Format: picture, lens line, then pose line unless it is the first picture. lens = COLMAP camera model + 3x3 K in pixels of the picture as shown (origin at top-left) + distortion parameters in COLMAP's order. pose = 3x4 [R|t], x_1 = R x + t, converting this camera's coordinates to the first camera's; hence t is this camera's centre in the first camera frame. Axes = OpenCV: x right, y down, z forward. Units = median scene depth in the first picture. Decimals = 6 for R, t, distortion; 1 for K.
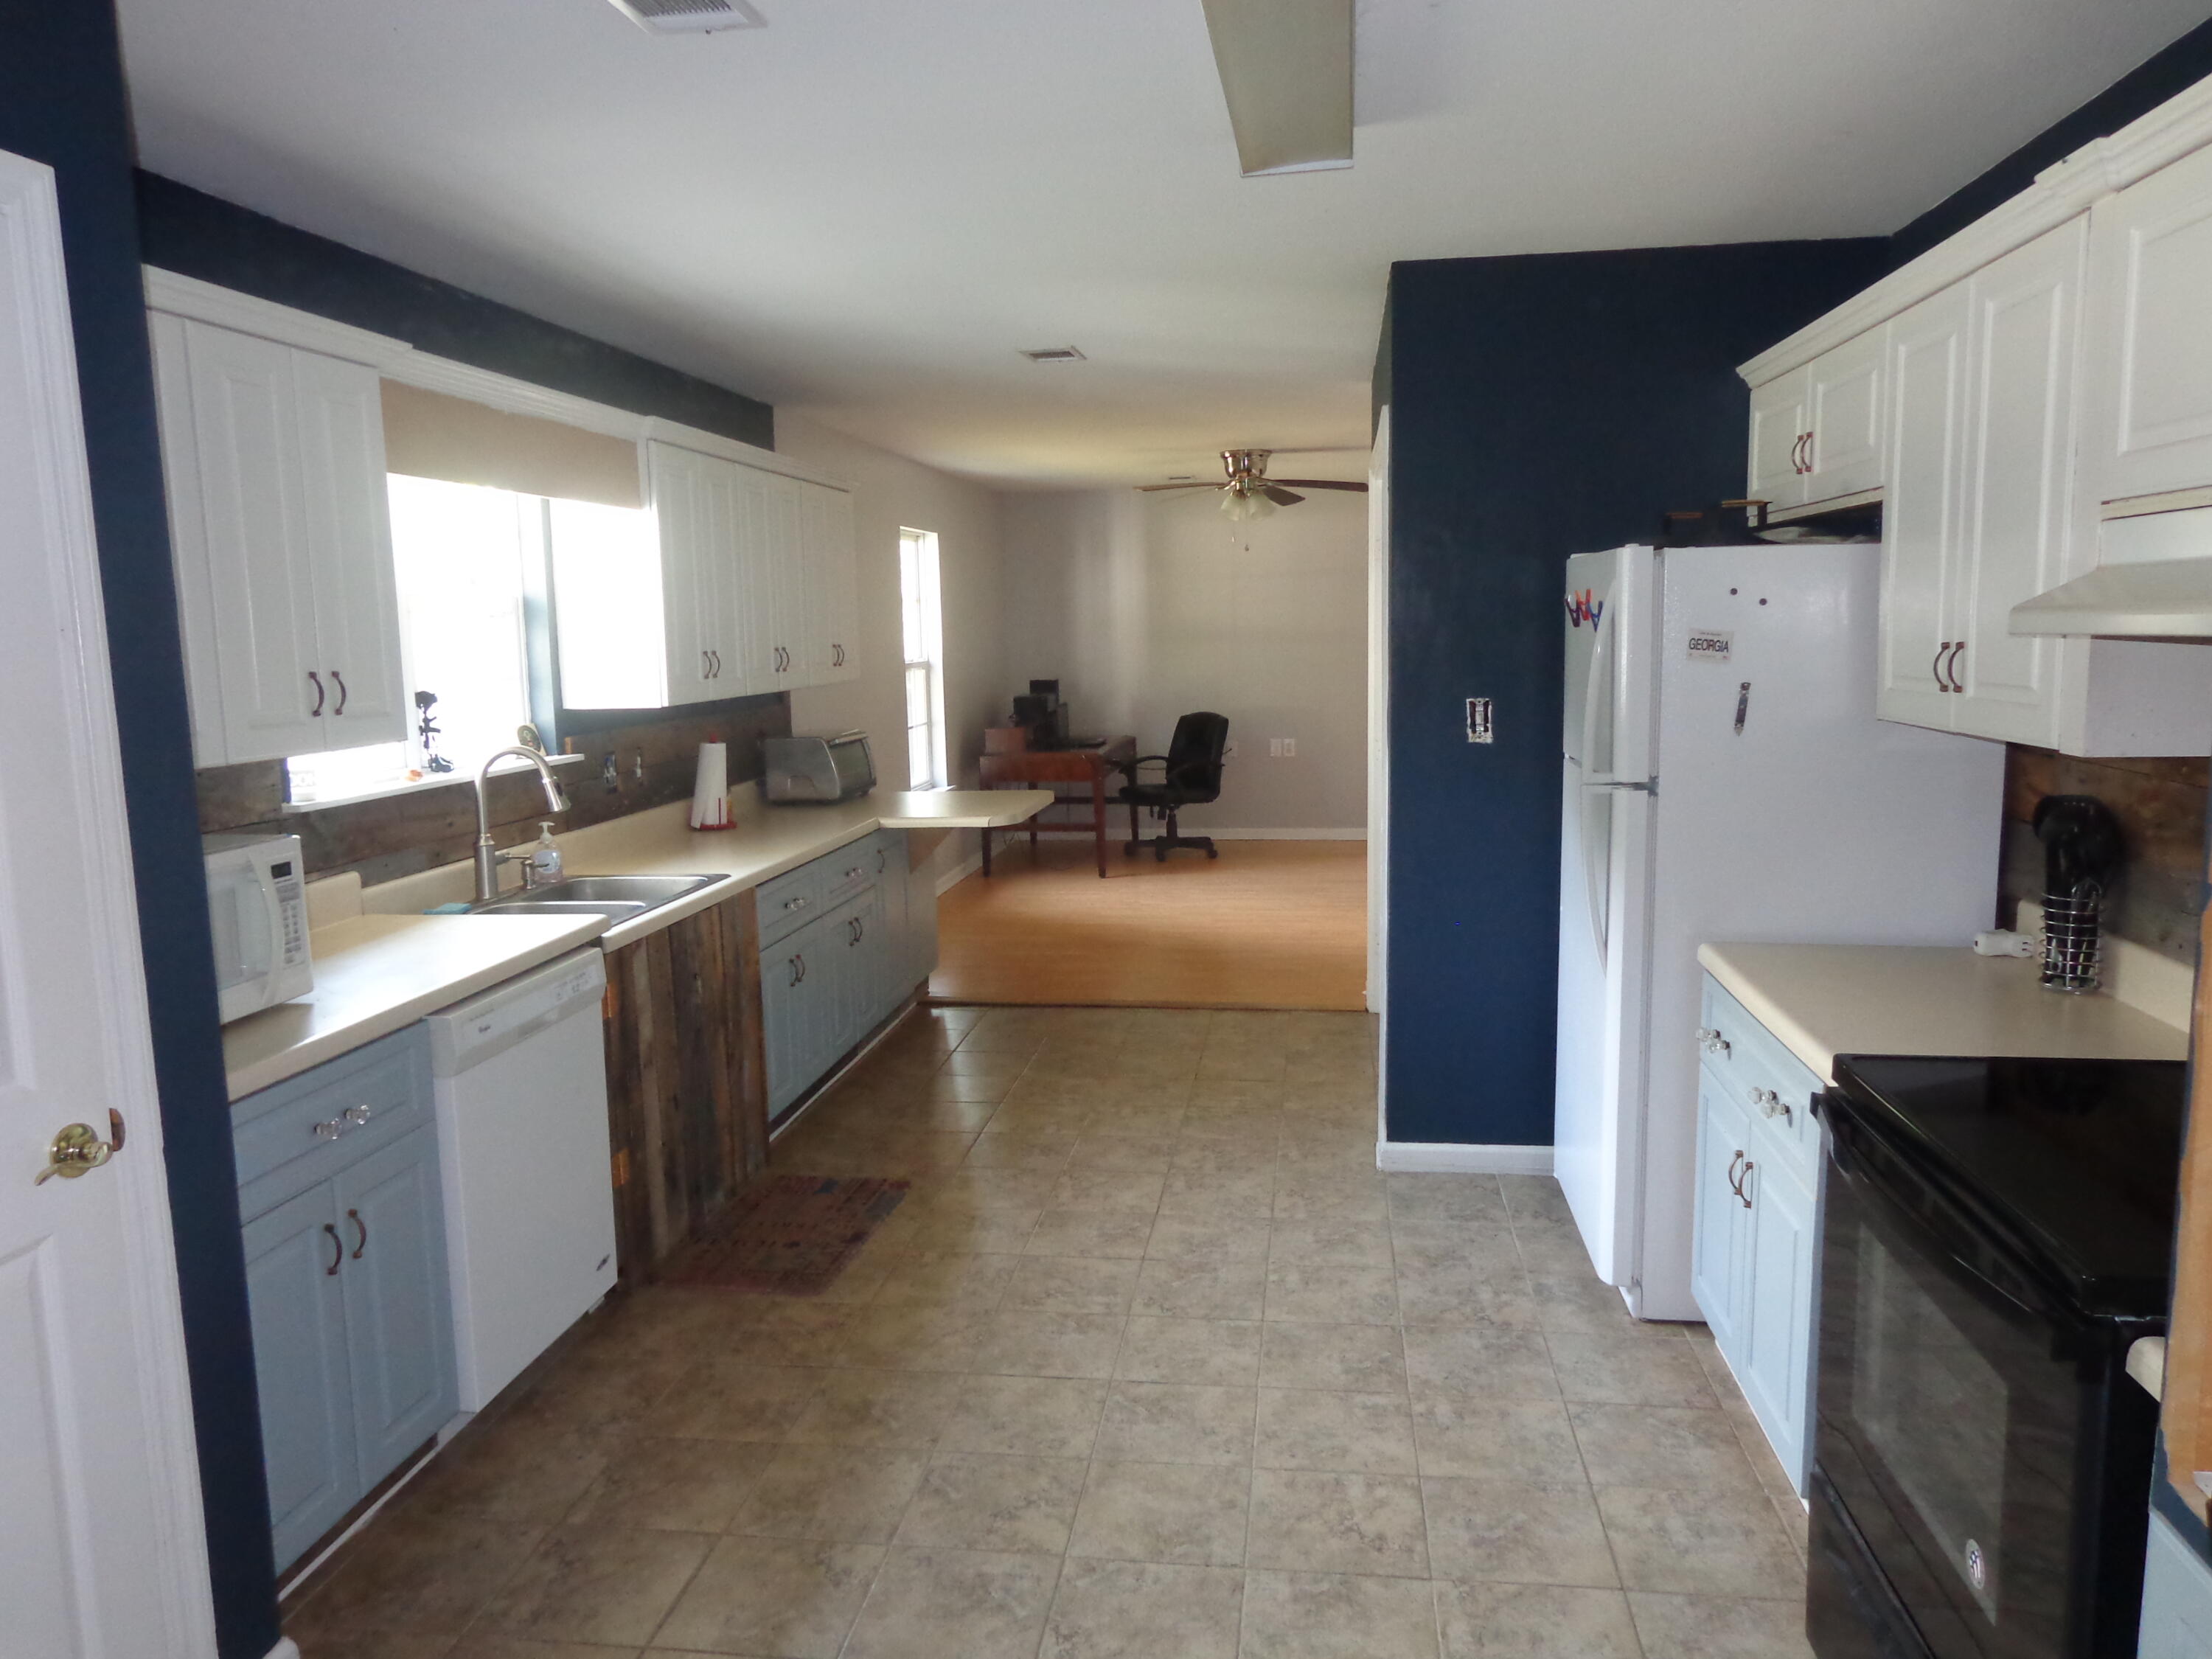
lens RADIAL K [[1557.7, 0, 1107.9], [0, 1557.7, 834.1], [0, 0, 1]] dist [-0.009486, -0.007592]
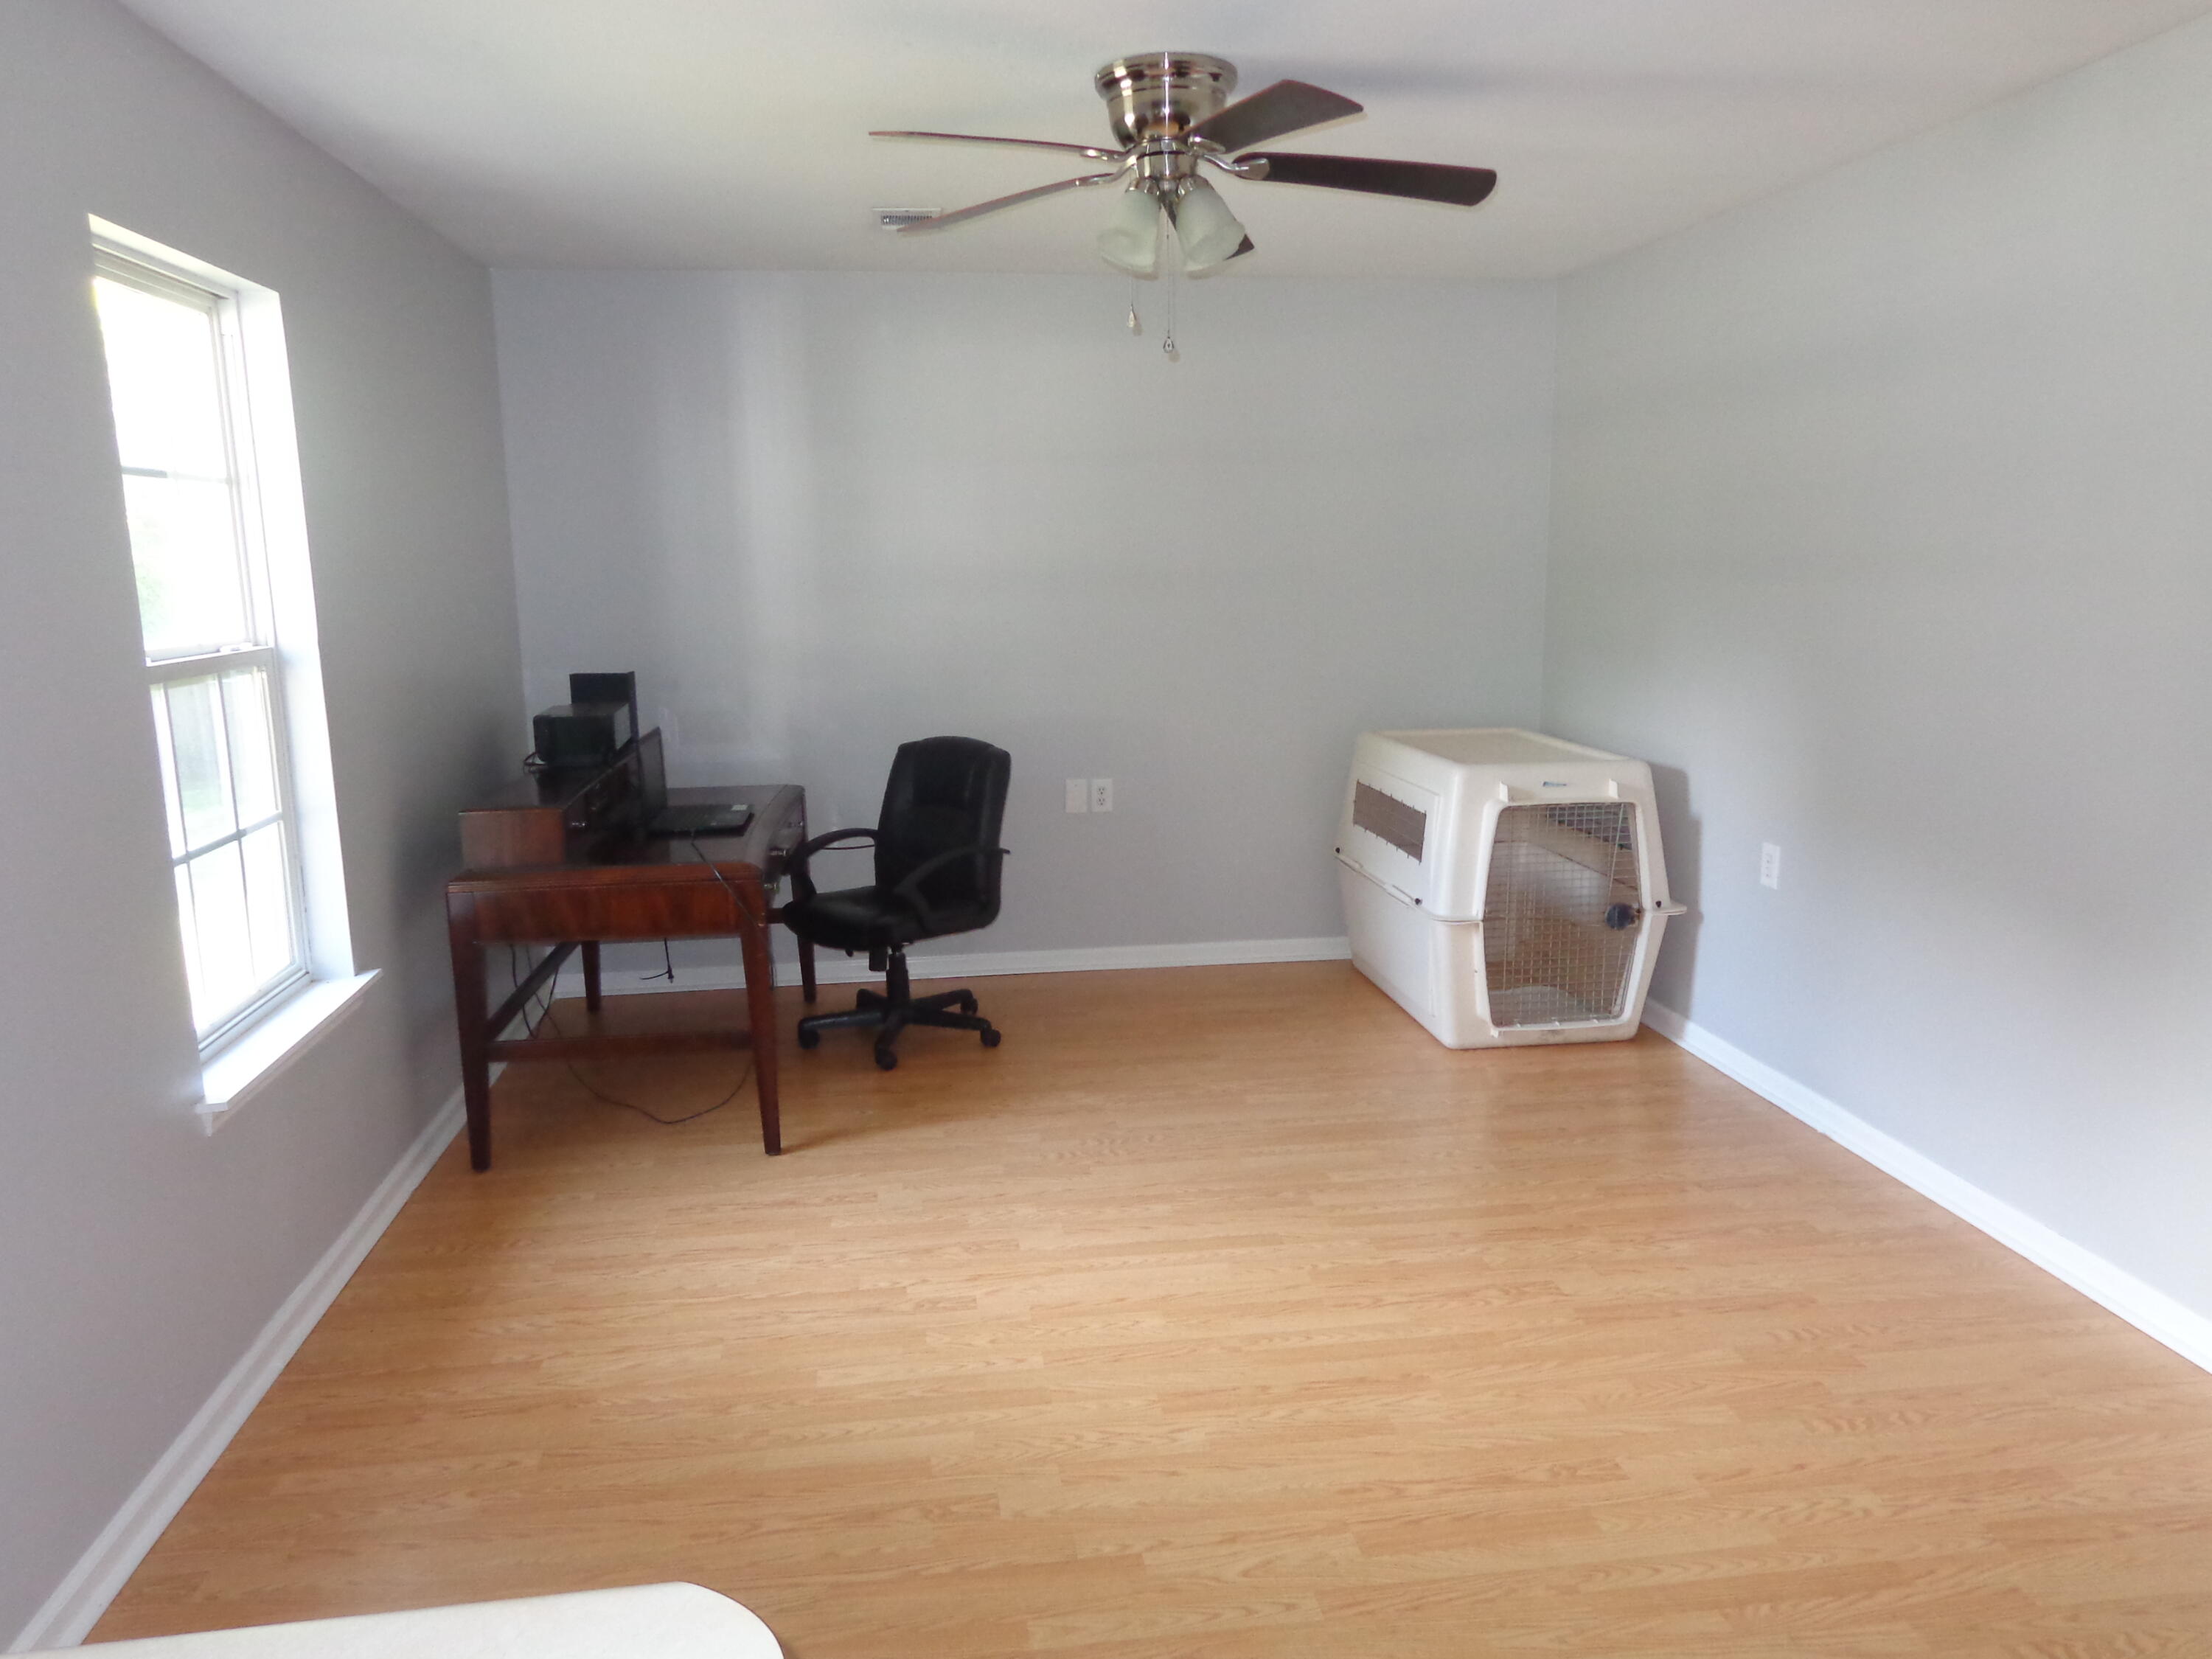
lens RADIAL K [[1557.7, 0, 1111.3], [0, 1557.7, 818.1], [0, 0, 1]] dist [-0.009486, -0.007592]
pose [[0.960866, -0.042863, 0.273677, -0.031569], [0.035939, 0.998896, 0.030266, -0.087372], [-0.274672, -0.019246, 0.961345, 0.685505]]
